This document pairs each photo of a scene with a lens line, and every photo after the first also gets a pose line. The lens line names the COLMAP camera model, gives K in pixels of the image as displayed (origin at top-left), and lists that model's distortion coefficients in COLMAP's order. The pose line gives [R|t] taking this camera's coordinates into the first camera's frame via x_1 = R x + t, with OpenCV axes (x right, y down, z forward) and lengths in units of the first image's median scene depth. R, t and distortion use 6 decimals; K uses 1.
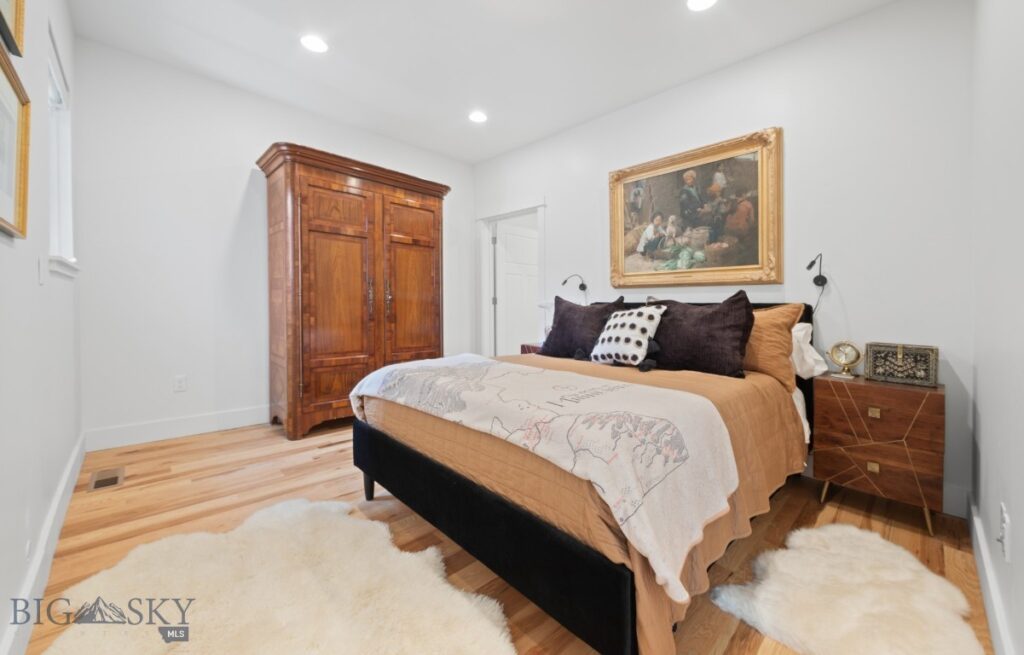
lens RADIAL K [[399.1, 0, 519.0], [0, 399.1, 329.5], [0, 0, 1]] dist [0.001130, -0.000122]
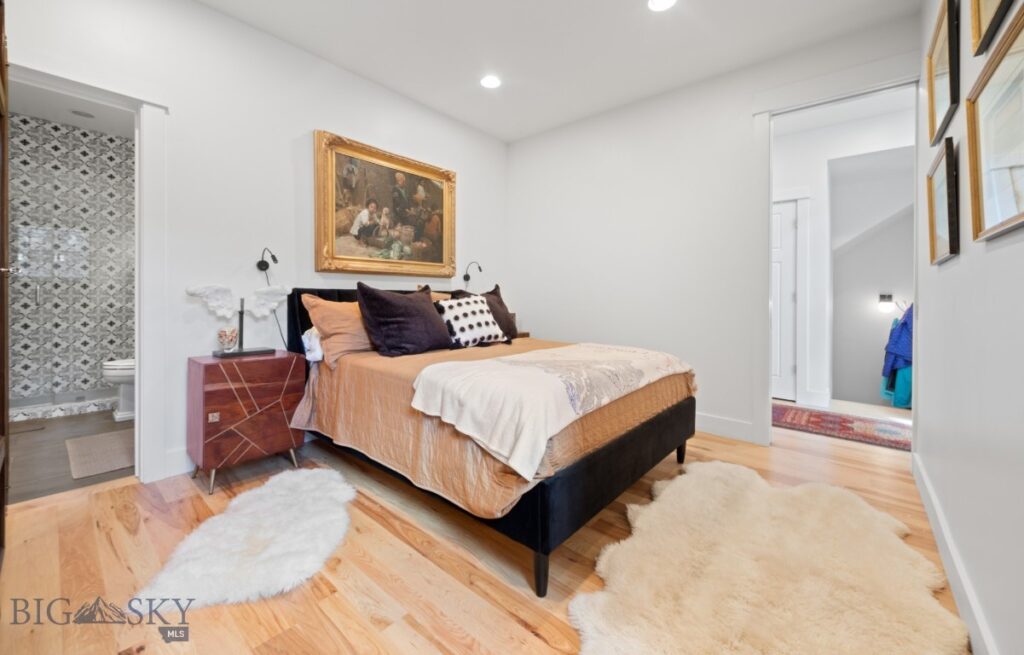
lens RADIAL K [[399.1, 0, 535.2], [0, 399.1, 298.0], [0, 0, 1]] dist [0.001130, -0.000122]
pose [[-0.139325, -0.023295, 0.989973, -0.738655], [0.042704, 0.998652, 0.029509, -0.062590], [-0.989325, 0.046387, -0.138142, 0.786181]]
